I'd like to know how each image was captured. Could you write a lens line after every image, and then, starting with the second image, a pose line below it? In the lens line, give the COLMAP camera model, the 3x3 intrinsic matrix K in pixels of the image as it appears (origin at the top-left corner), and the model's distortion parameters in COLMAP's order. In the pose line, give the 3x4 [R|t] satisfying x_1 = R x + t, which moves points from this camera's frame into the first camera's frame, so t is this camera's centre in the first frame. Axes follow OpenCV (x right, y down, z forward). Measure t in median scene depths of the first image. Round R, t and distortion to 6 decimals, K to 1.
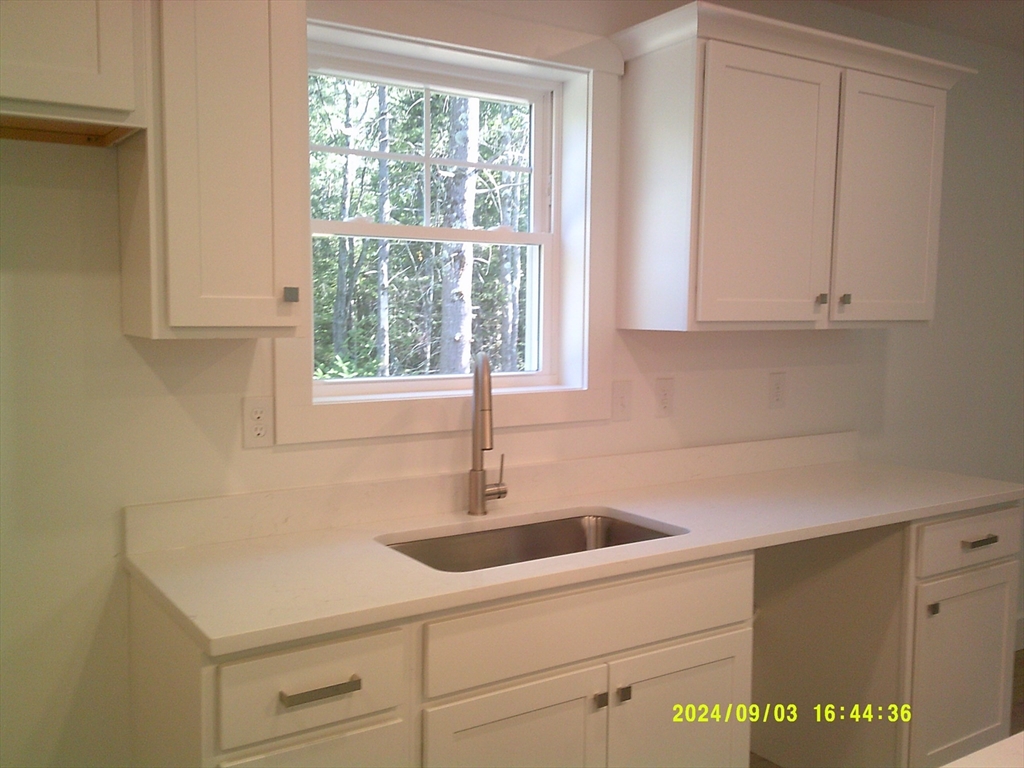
lens RADIAL K [[937.6, 0, 512.0], [0, 937.6, 384.0], [0, 0, 1]] dist [0.000576, -0.002406]
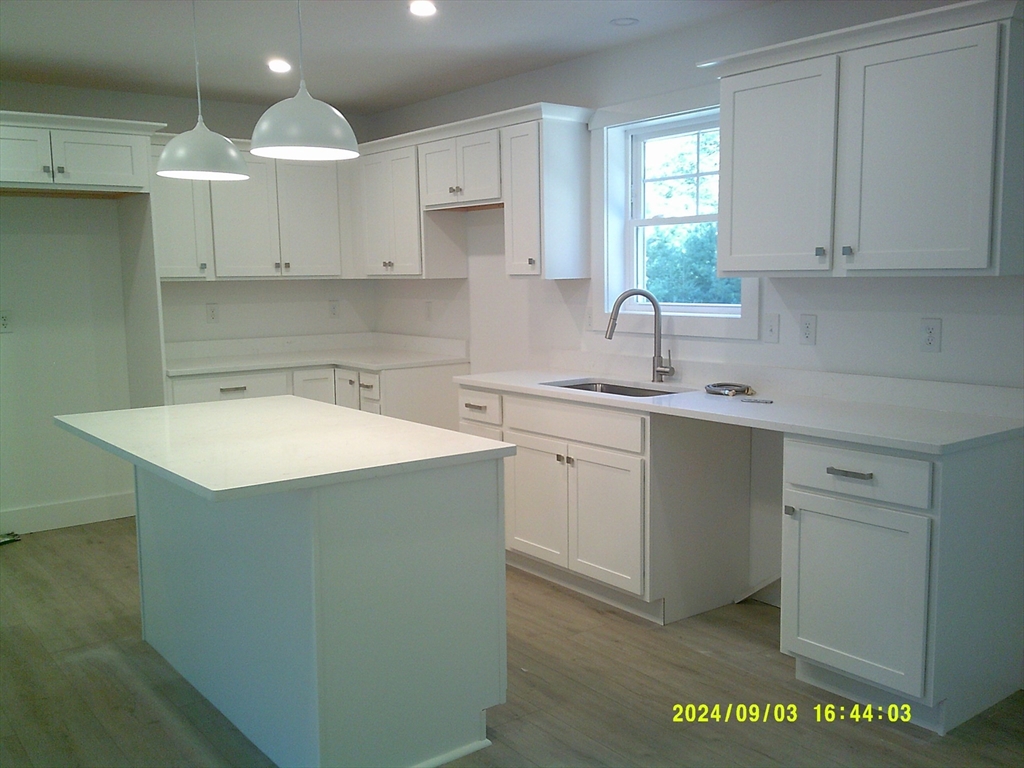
lens RADIAL K [[937.6, 0, 512.0], [0, 937.6, 384.0], [0, 0, 1]] dist [0.000576, -0.002406]
pose [[0.079477, 0.111674, -0.990562, 1.517658], [-0.056773, 0.992599, 0.107348, -0.029122], [0.995219, 0.047705, 0.085229, 0.509607]]
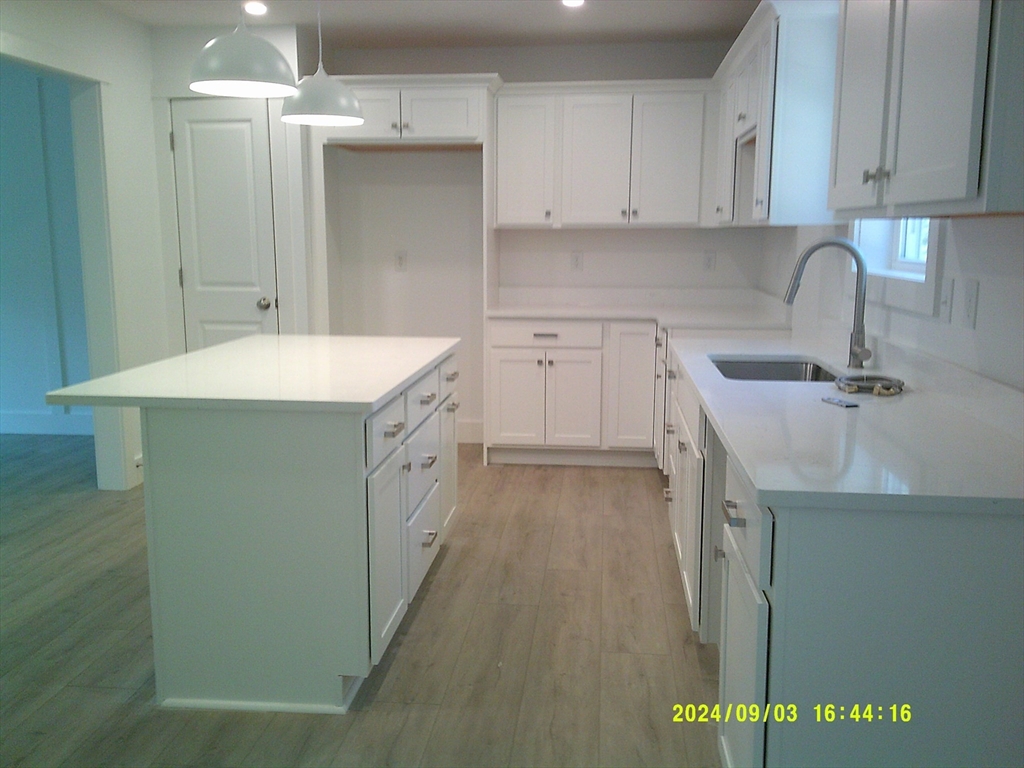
lens RADIAL K [[962.0, 0, 512.0], [0, 962.0, 384.0], [0, 0, 1]] dist [0.092564, 0.002684]
pose [[-0.633719, 0.113792, -0.765149, 1.154708], [-0.057125, 0.979537, 0.192988, -0.063848], [0.771452, 0.166009, -0.614250, 1.305279]]
